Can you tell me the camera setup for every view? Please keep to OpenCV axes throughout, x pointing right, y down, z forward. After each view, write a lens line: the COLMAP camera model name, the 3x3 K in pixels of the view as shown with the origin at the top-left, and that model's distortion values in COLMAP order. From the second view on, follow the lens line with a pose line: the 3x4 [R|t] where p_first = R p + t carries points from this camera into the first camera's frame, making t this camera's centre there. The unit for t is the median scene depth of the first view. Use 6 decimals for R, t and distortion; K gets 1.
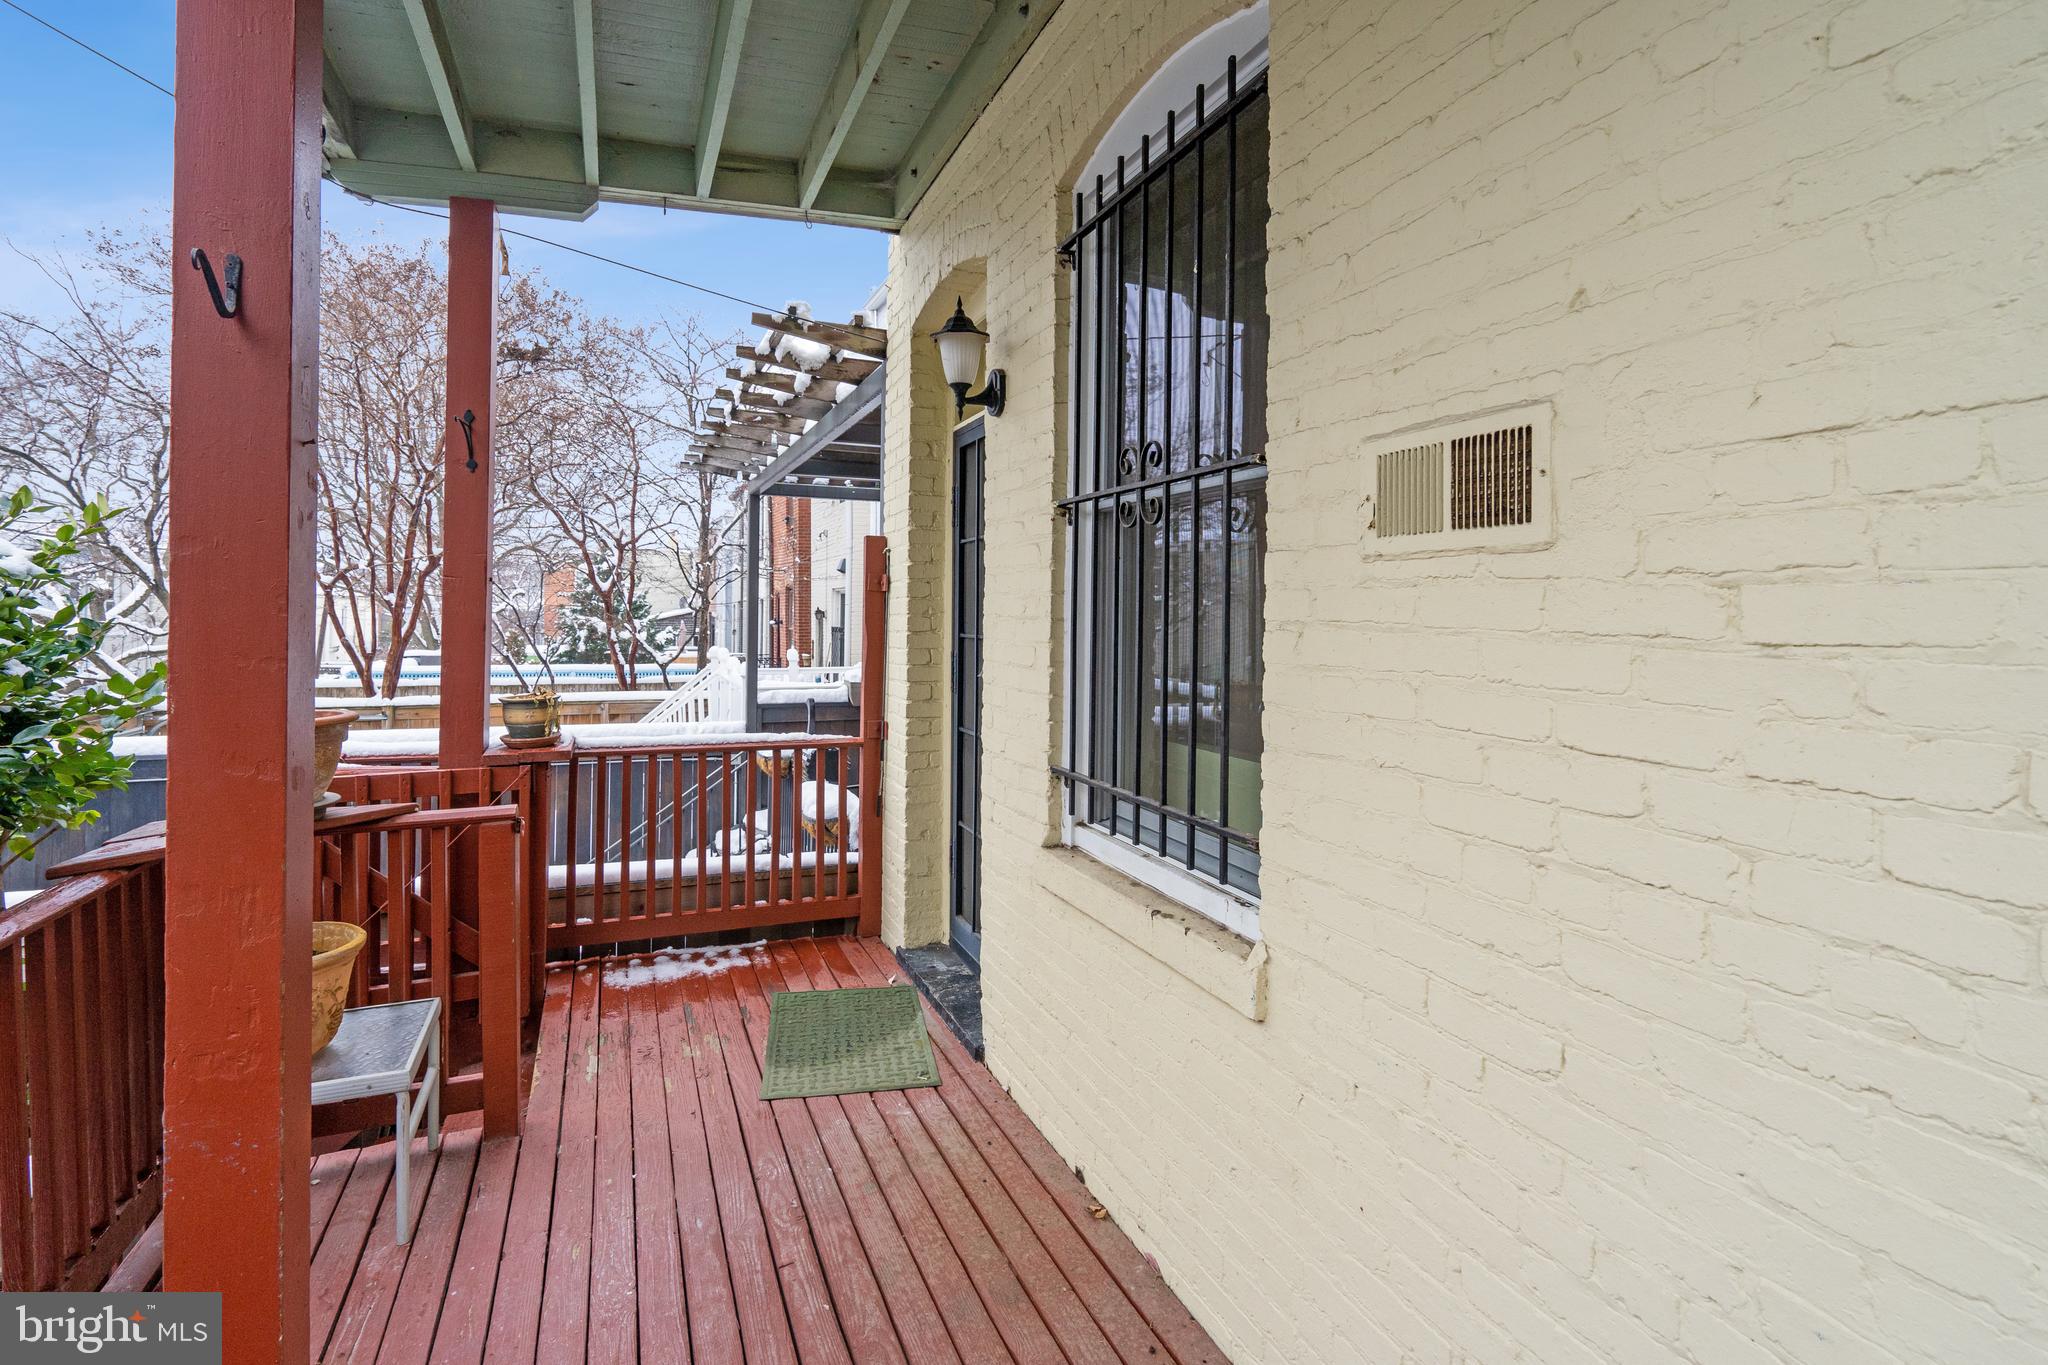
lens RADIAL K [[958.6, 0, 1020.4], [0, 958.6, 611.4], [0, 0, 1]] dist [0.000010, 0.000995]
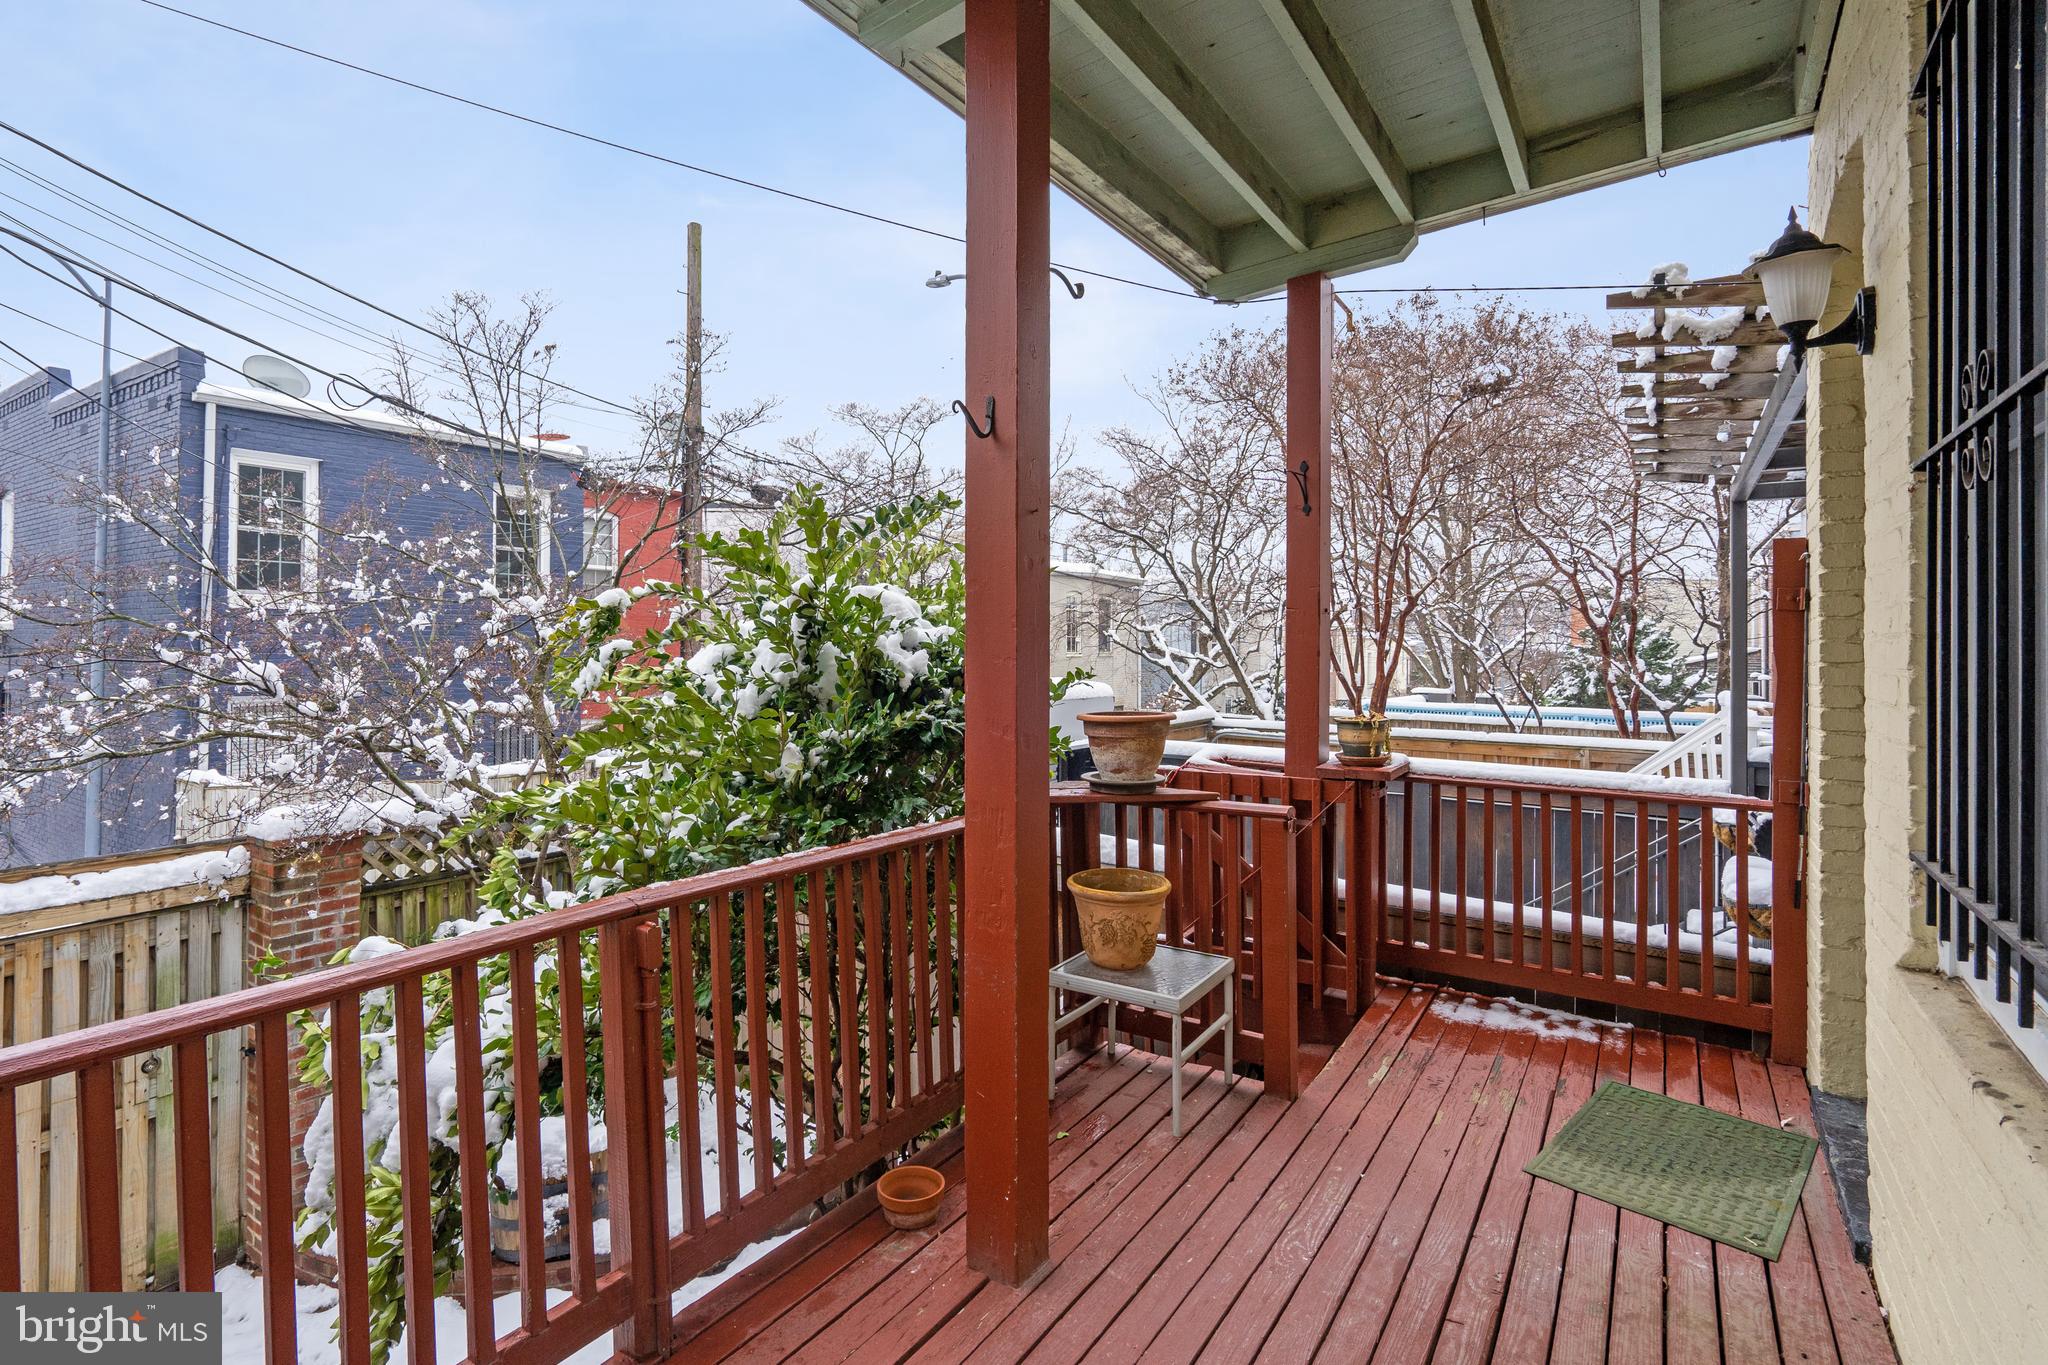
lens RADIAL K [[1008.3, 0, 1022.8], [0, 1008.3, 641.7], [0, 0, 1]] dist [0.014110, 0.000924]
pose [[0.564333, -0.009099, -0.825497, 0.188519], [-0.000498, 0.999935, -0.011362, 0.014296], [0.825547, 0.006823, 0.564291, 0.044890]]
